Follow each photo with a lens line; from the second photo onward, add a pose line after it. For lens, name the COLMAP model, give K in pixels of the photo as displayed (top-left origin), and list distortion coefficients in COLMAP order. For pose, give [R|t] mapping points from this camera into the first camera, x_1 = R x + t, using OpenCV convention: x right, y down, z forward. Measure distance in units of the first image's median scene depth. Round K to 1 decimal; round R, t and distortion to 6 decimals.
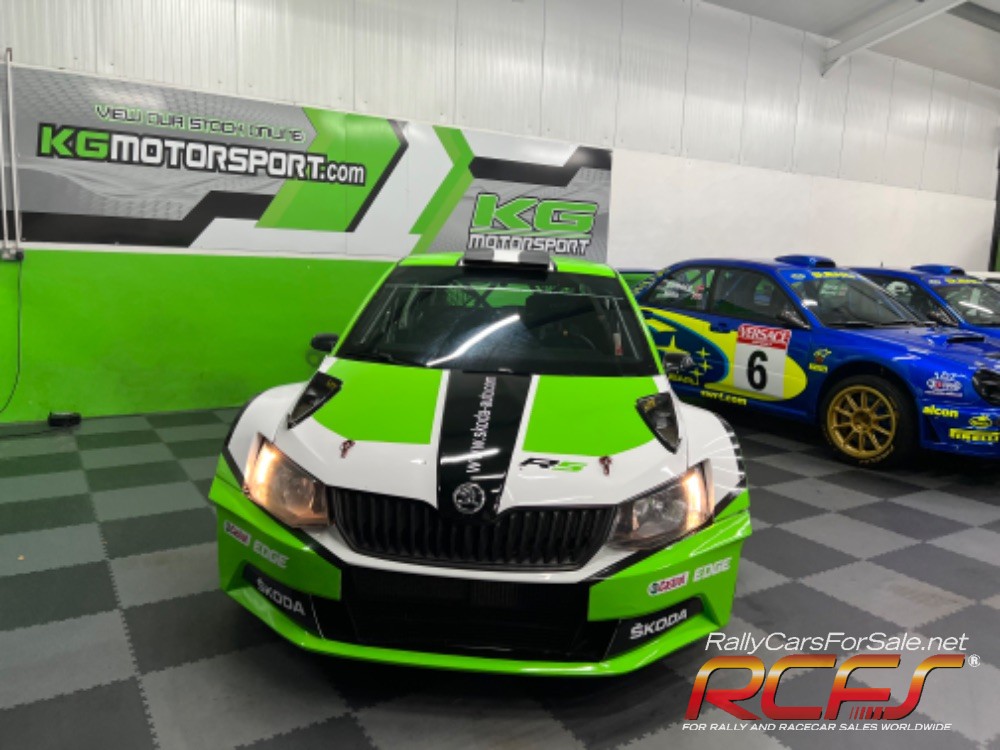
lens RADIAL K [[748.9, 0, 500.5], [0, 748.9, 370.8], [0, 0, 1]] dist [0.059216, -0.063797]
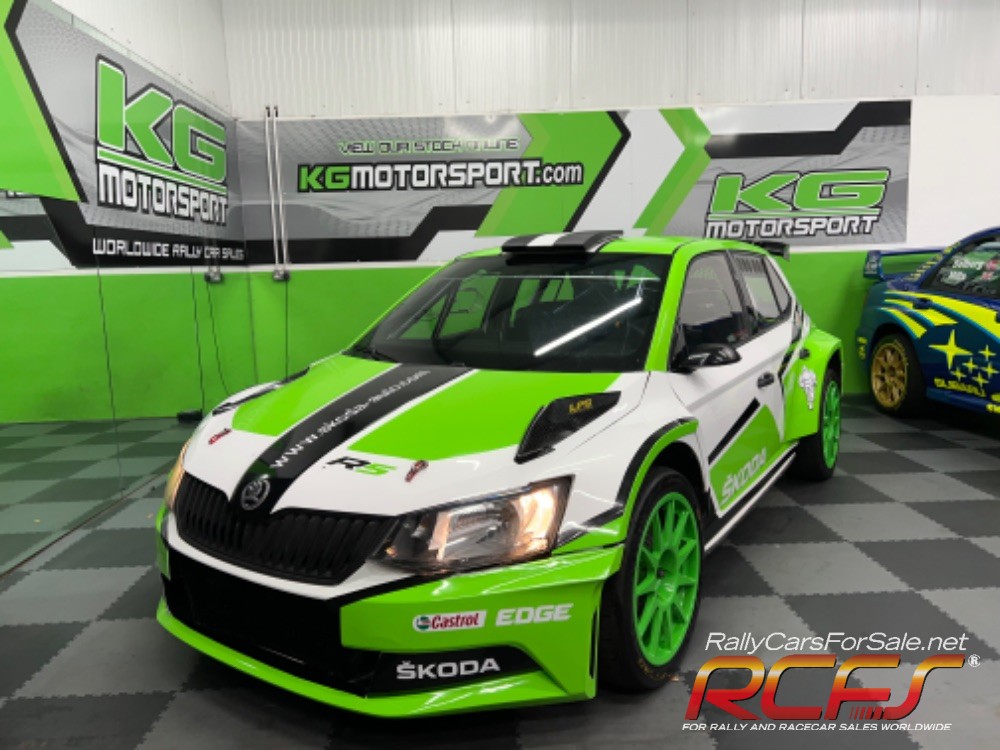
lens RADIAL K [[748.9, 0, 496.7], [0, 748.9, 376.5], [0, 0, 1]] dist [0.059216, -0.063797]
pose [[0.856723, 0.009358, -0.515692, 0.255460], [-0.012137, 0.999924, -0.002018, 0.007597], [0.515634, 0.007988, 0.856771, 0.123466]]
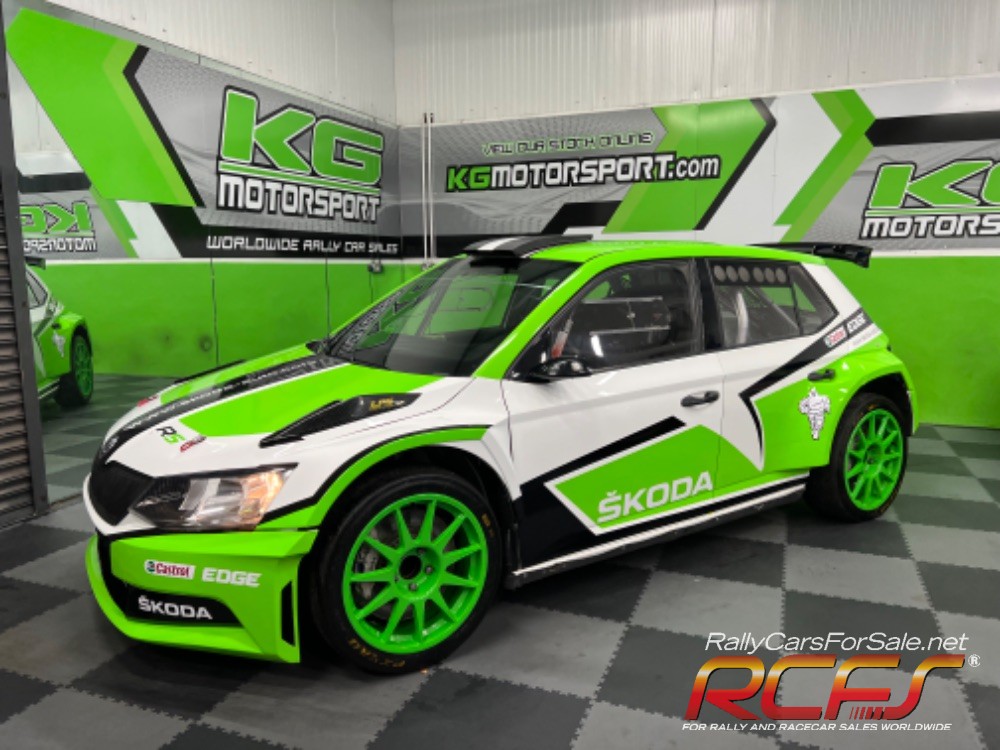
lens RADIAL K [[748.9, 0, 492.7], [0, 748.9, 375.0], [0, 0, 1]] dist [0.059216, -0.063797]
pose [[0.590466, 0.076586, -0.803421, 0.460158], [-0.088225, 0.995647, 0.030069, -0.011968], [0.802226, 0.053127, 0.594652, 0.276563]]
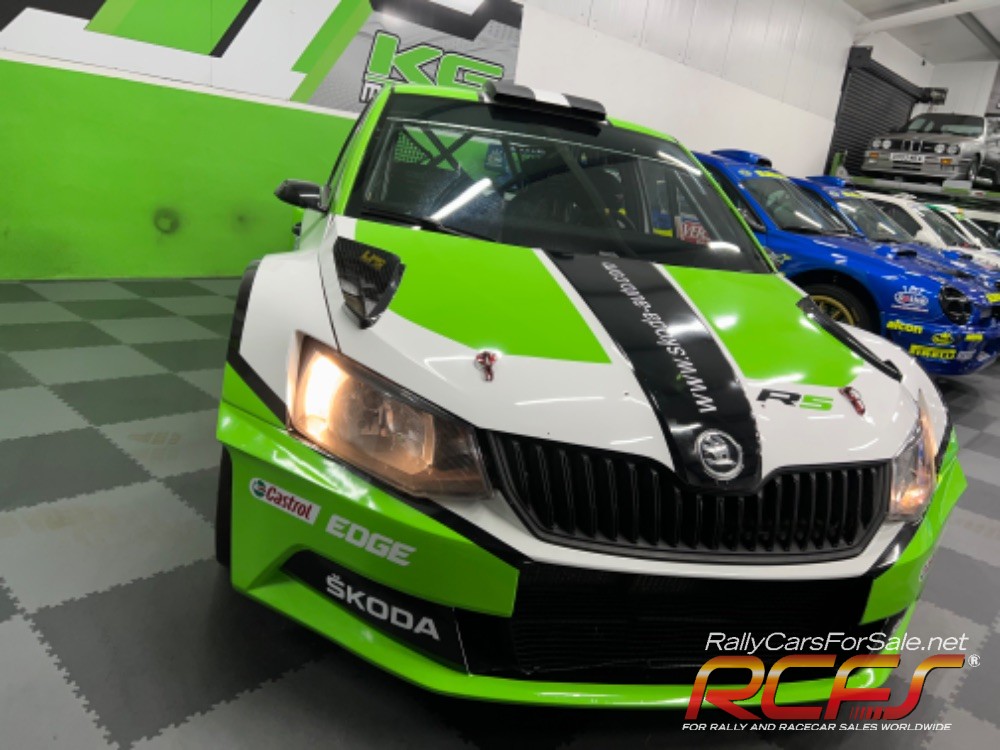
lens RADIAL K [[748.9, 0, 501.8], [0, 748.9, 370.8], [0, 0, 1]] dist [0.059216, -0.063797]
pose [[0.960545, 0.023975, 0.277089, -0.142383], [-0.063121, 0.989073, 0.133232, 0.010104], [-0.270866, -0.145466, 0.951562, 0.164708]]
